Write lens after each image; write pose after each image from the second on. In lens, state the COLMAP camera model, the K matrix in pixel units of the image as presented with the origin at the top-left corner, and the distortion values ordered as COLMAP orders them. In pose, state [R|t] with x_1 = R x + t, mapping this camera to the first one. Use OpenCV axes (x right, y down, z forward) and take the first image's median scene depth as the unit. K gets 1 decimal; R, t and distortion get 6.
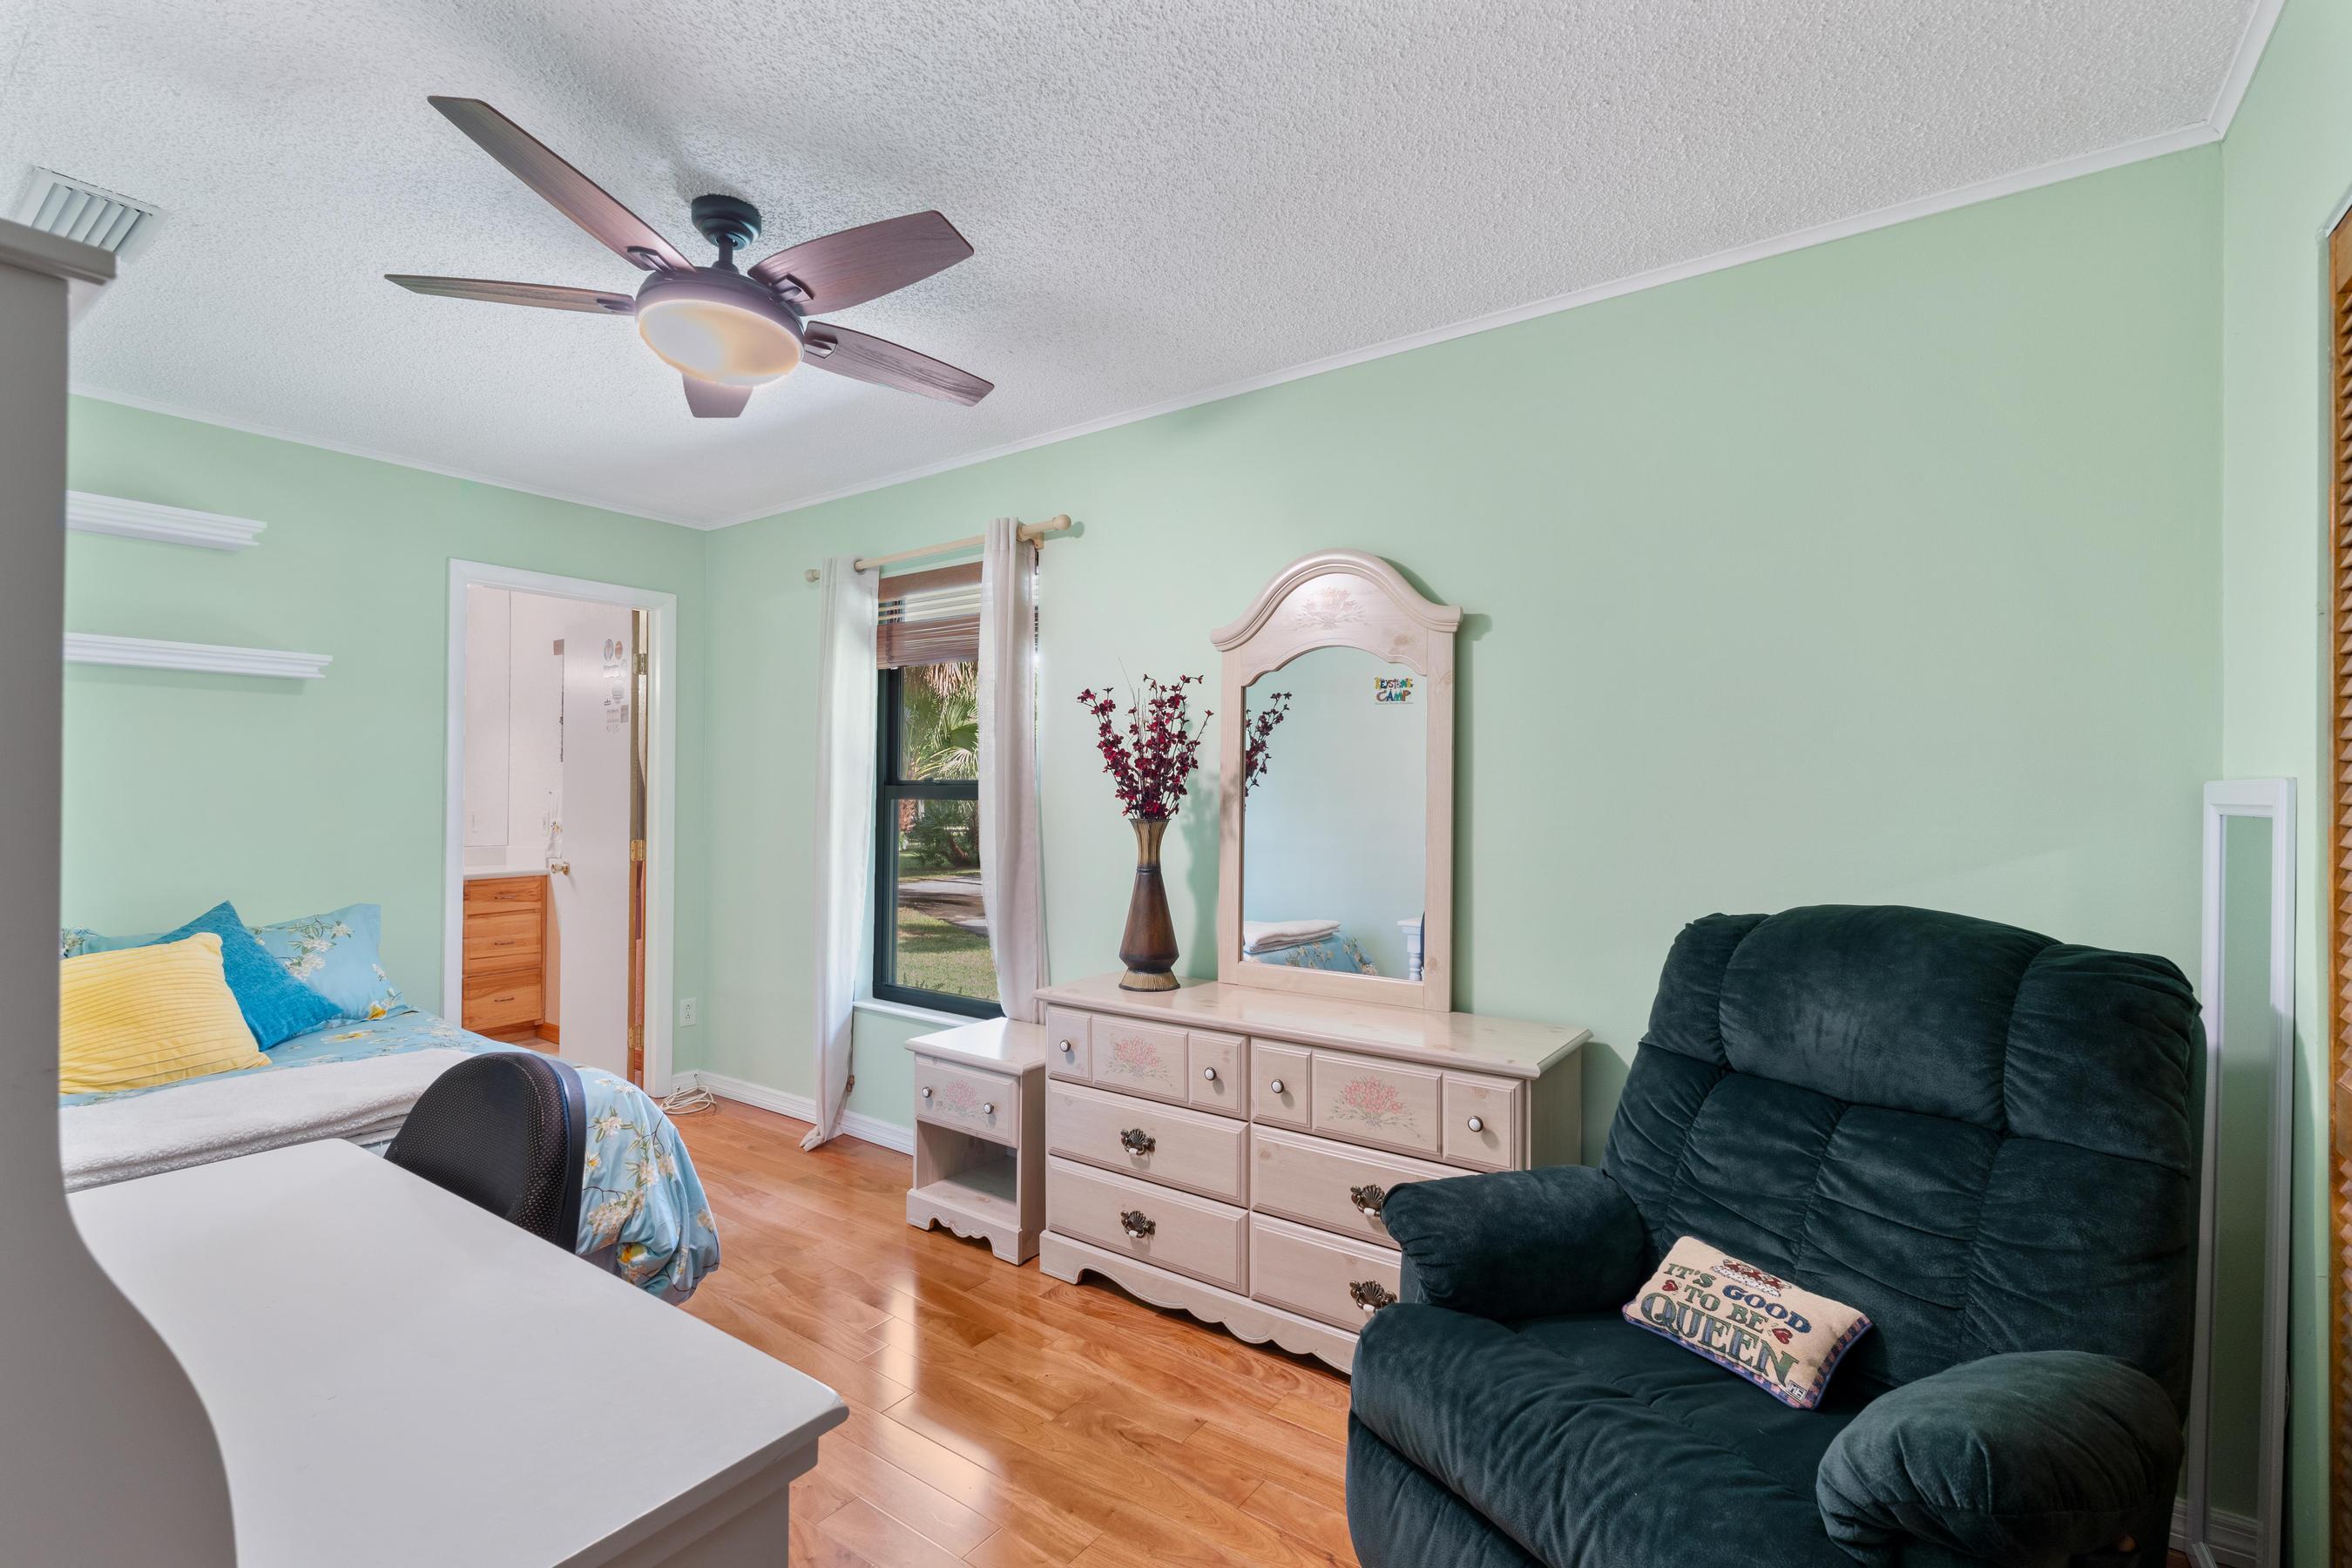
lens RADIAL K [[1049.5, 0, 1182.9], [0, 1049.5, 787.6], [0, 0, 1]] dist [-0.005241, 0.000731]
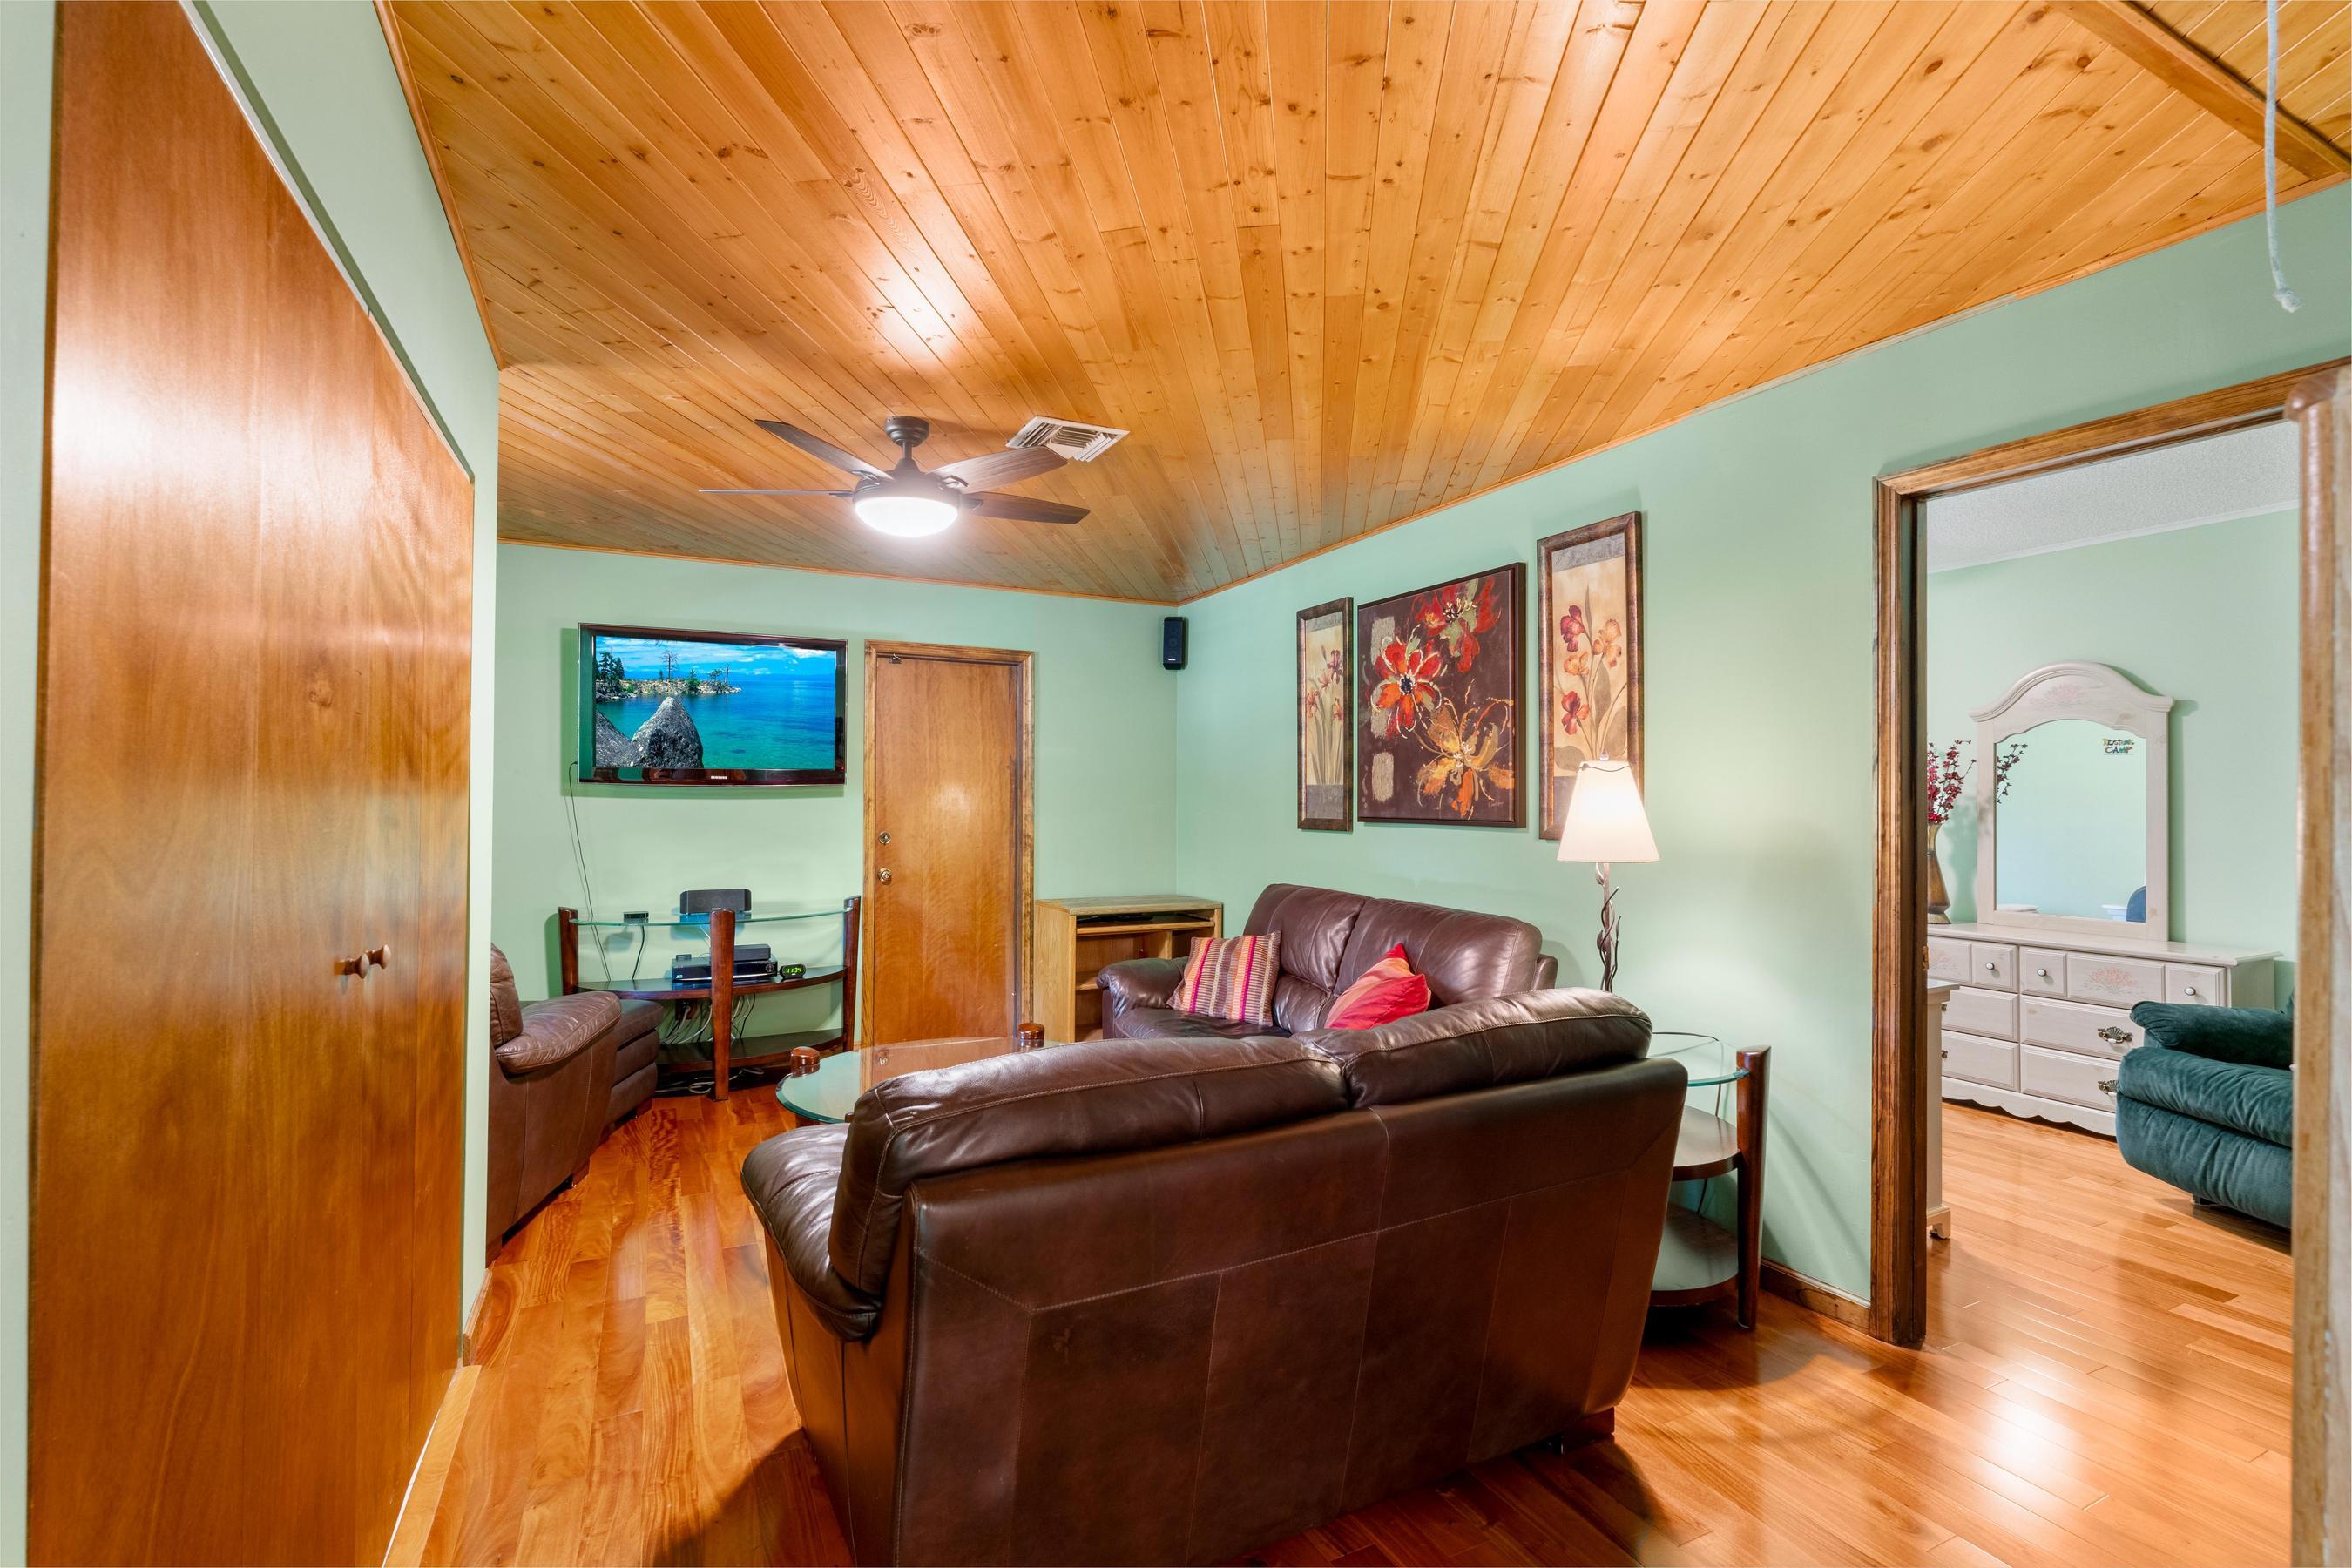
lens RADIAL K [[1049.5, 0, 1167.8], [0, 1049.5, 787.7], [0, 0, 1]] dist [-0.005241, 0.000731]
pose [[0.881257, -0.010138, -0.472529, -0.346493], [0.007038, 0.999941, -0.008327, -0.024525], [0.472585, 0.004013, 0.881276, -1.175139]]
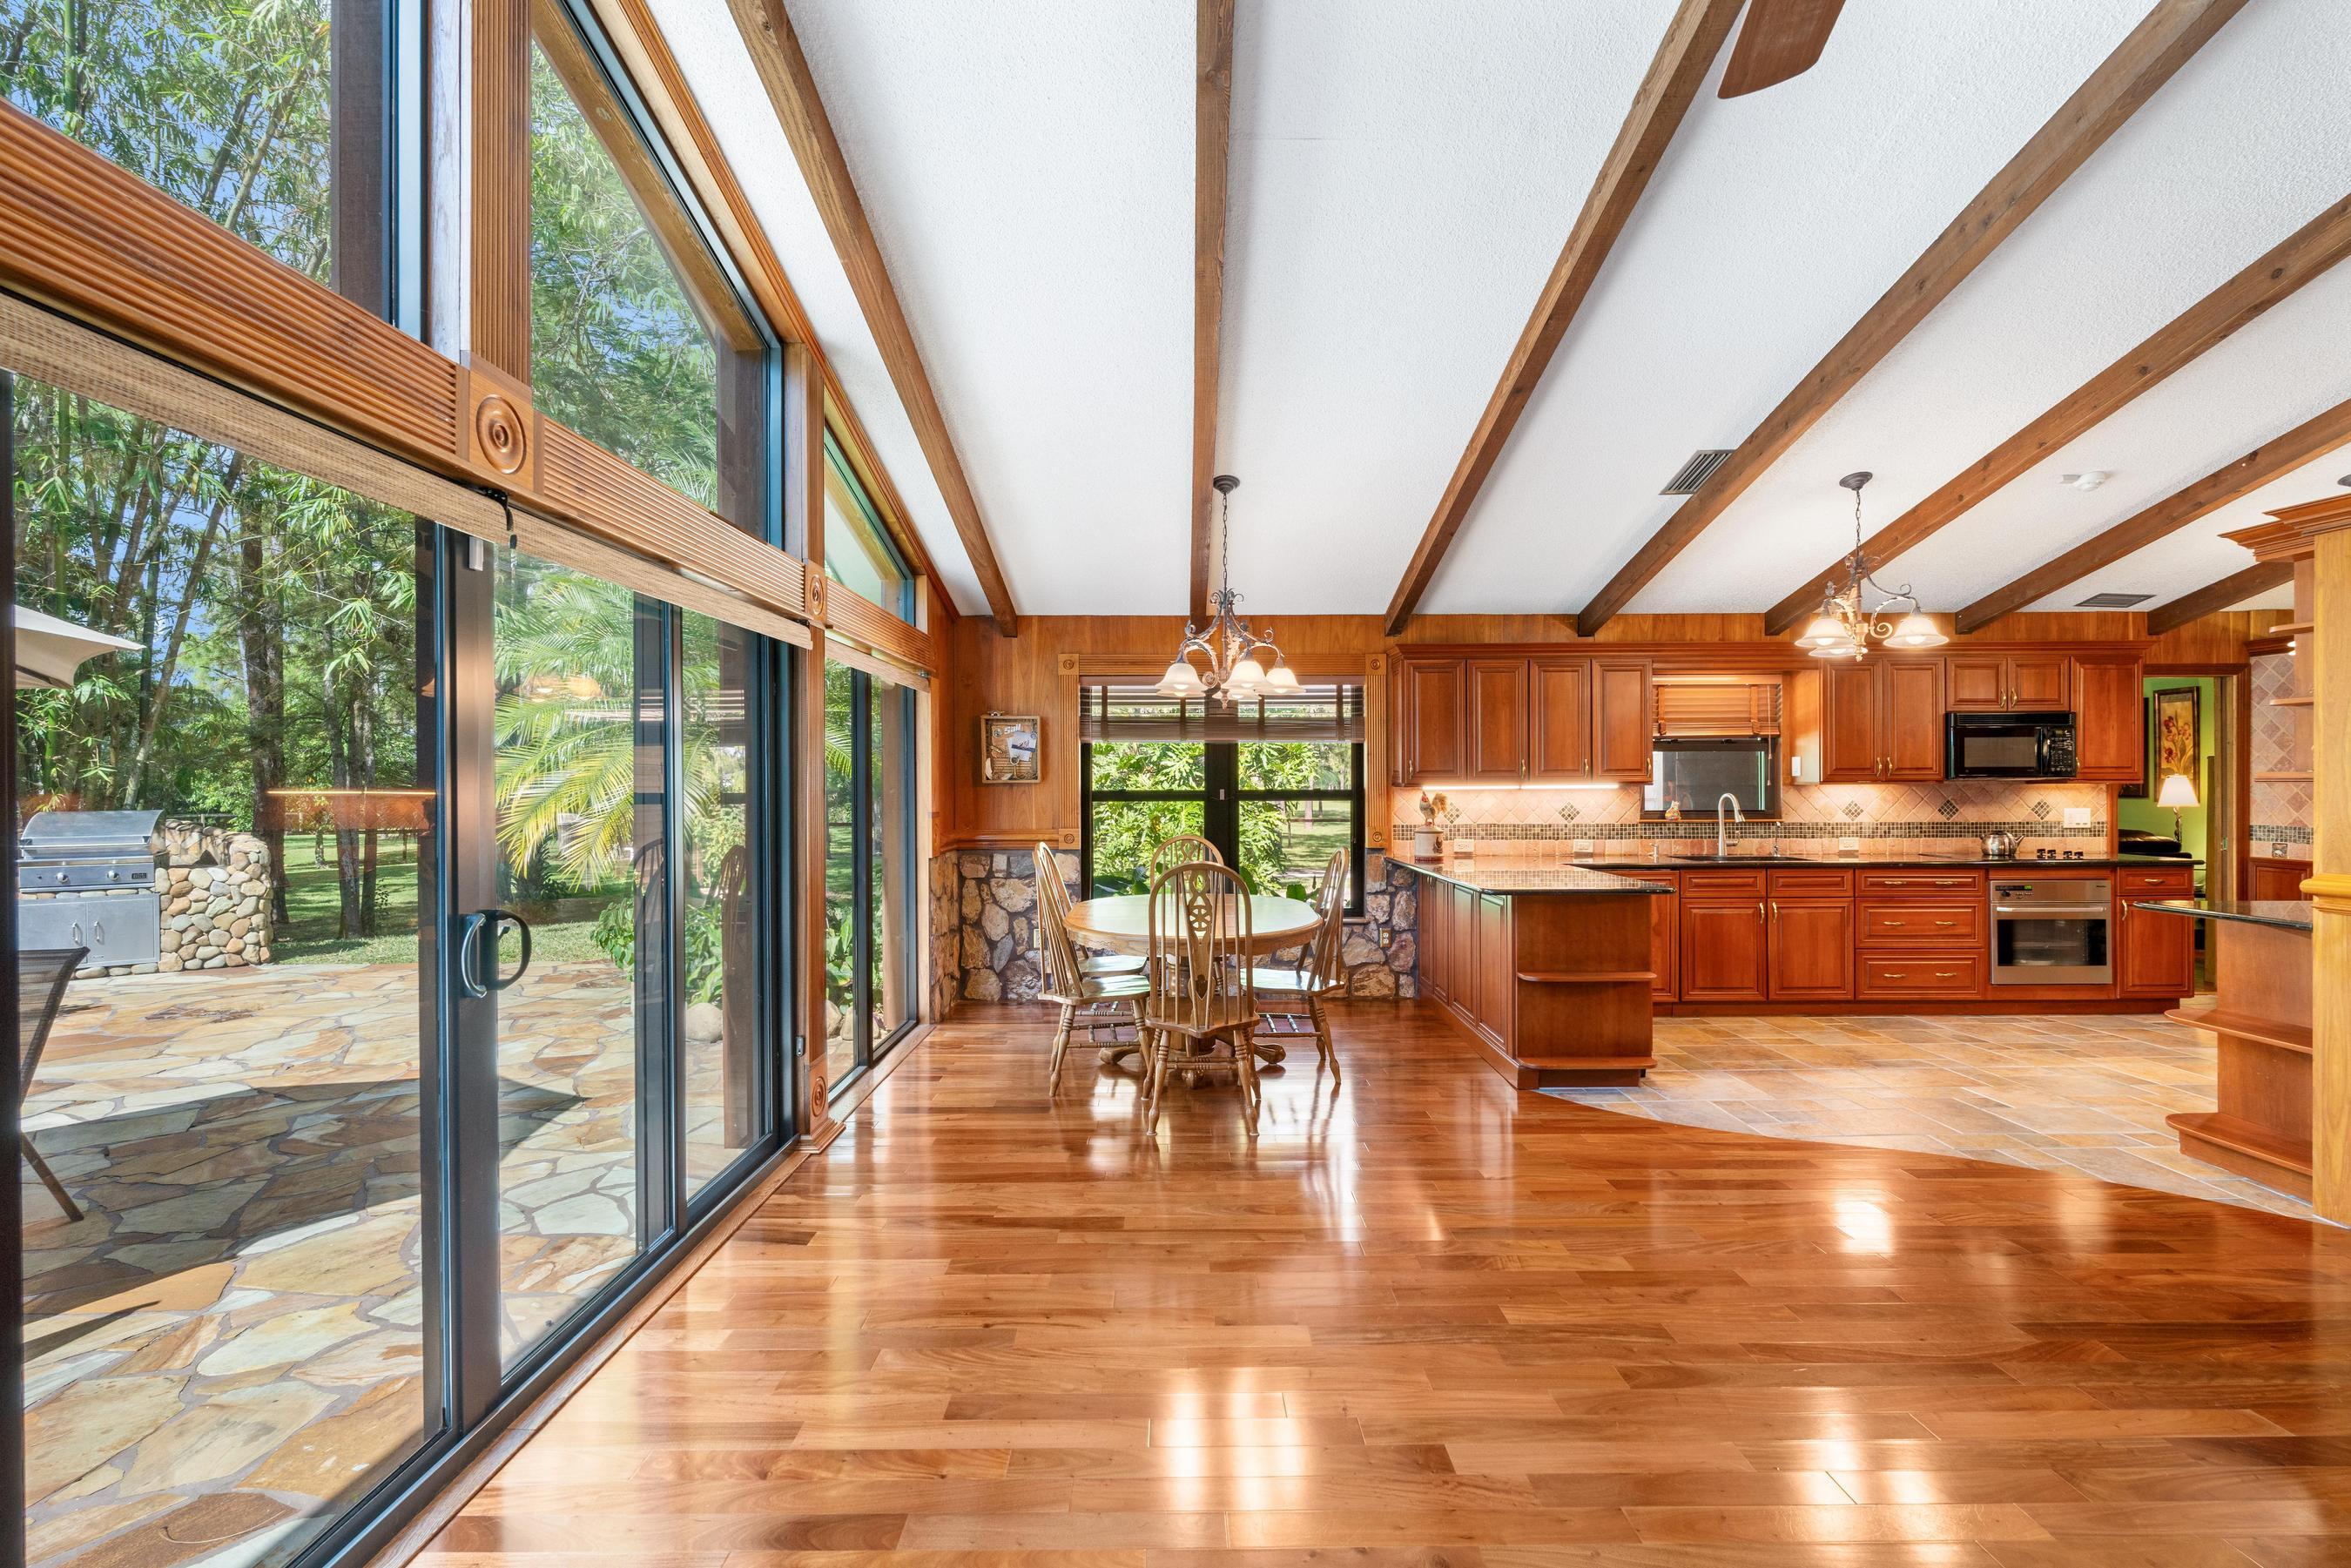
lens RADIAL K [[1049.0, 0, 1175.9], [0, 1049.0, 783.3], [0, 0, 1]] dist [-0.005241, 0.000731]
pose [[0.594389, -0.006033, -0.804155, 1.278759], [0.012032, 0.999927, 0.001392, -0.146837], [0.804087, -0.010503, 0.594418, -9.448333]]
